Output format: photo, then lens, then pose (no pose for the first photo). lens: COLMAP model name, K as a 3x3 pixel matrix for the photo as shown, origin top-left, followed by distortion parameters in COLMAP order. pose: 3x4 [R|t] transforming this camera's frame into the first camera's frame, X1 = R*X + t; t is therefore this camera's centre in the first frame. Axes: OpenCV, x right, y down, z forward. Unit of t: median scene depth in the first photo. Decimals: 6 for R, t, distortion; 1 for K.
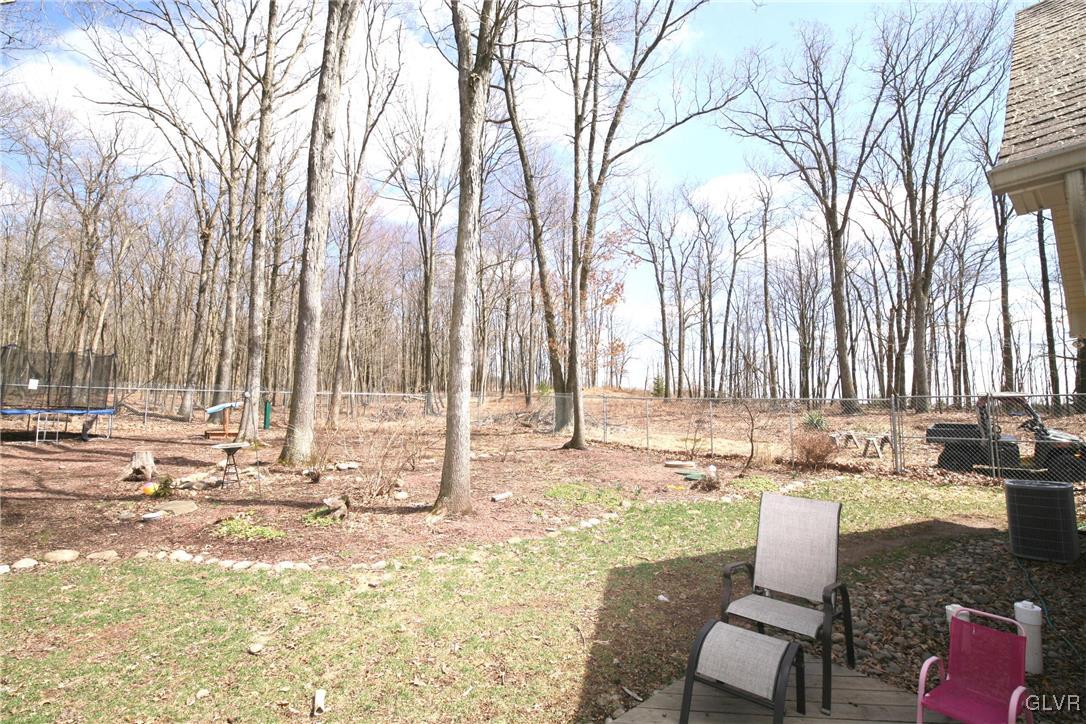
lens RADIAL K [[472.4, 0, 539.3], [0, 472.4, 361.0], [0, 0, 1]] dist [-0.003801, -0.008385]
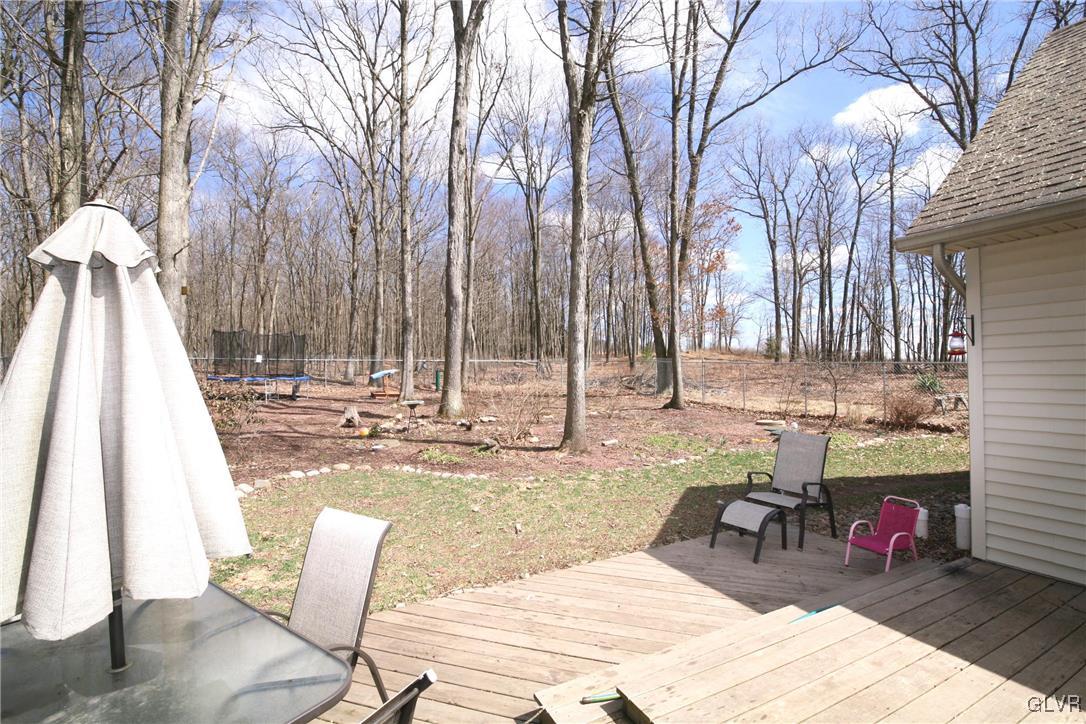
lens RADIAL K [[470.7, 0, 543.0], [0, 470.7, 362.0], [0, 0, 1]] dist [-0.001771, -0.009816]
pose [[0.977360, -0.011813, -0.211254, 0.006556], [0.028644, 0.996636, 0.076791, -0.014105], [0.209637, -0.081103, 0.974410, -0.106289]]
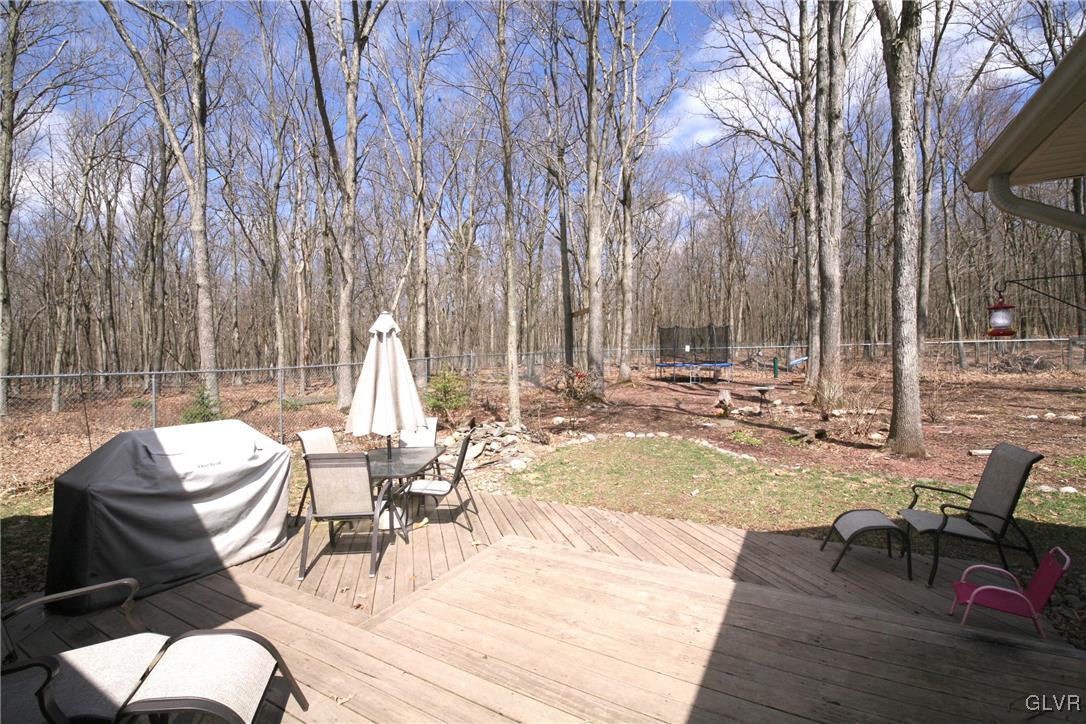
lens RADIAL K [[470.7, 0, 543.0], [0, 470.7, 362.0], [0, 0, 1]] dist [-0.001771, -0.009816]
pose [[0.365826, -0.008409, -0.930645, 0.183184], [0.109277, 0.993430, 0.033979, -0.010019], [0.924246, -0.114128, 0.364342, -0.059504]]
